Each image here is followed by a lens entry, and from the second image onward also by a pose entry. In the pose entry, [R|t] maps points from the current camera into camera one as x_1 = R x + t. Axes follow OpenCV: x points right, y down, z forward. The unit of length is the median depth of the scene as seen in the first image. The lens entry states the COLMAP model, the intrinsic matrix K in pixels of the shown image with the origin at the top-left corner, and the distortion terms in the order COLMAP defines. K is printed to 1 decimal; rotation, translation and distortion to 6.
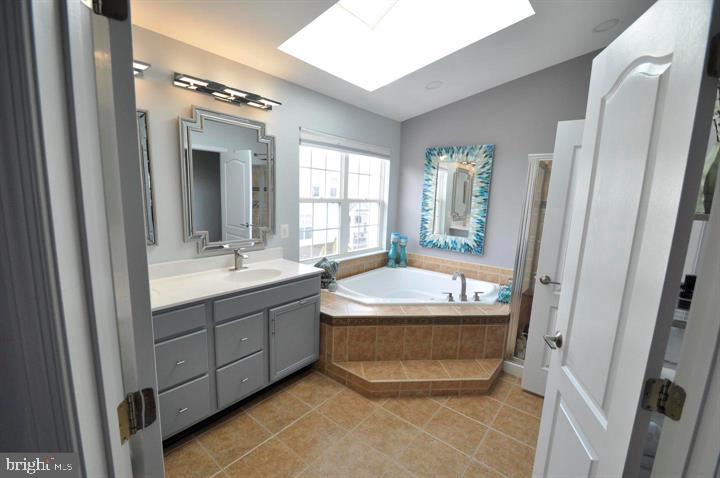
lens RADIAL K [[316.1, 0, 360.6], [0, 316.1, 246.6], [0, 0, 1]] dist [0.017514, -0.019499]
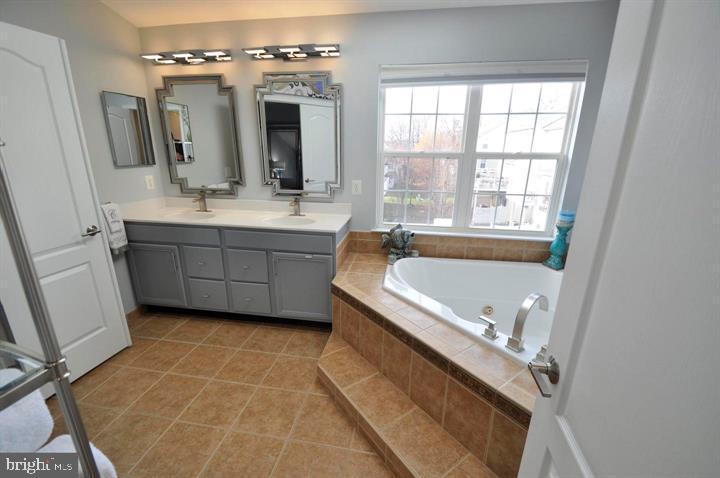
lens RADIAL K [[316.1, 0, 360.6], [0, 316.1, 246.6], [0, 0, 1]] dist [0.017514, -0.019499]
pose [[0.486052, 0.225890, -0.844232, 0.492370], [-0.136580, 0.973782, 0.181920, -0.040280], [0.863191, 0.026883, 0.504161, 0.429285]]
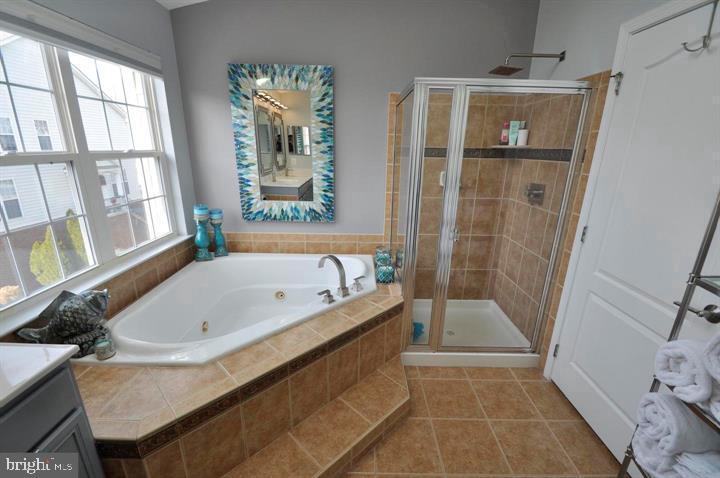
lens RADIAL K [[316.1, 0, 360.6], [0, 316.1, 246.6], [0, 0, 1]] dist [0.017514, -0.019499]
pose [[0.777773, -0.209990, 0.592430, -0.034893], [0.116152, 0.974326, 0.192865, -0.055674], [-0.617720, -0.081193, 0.782195, 0.355532]]
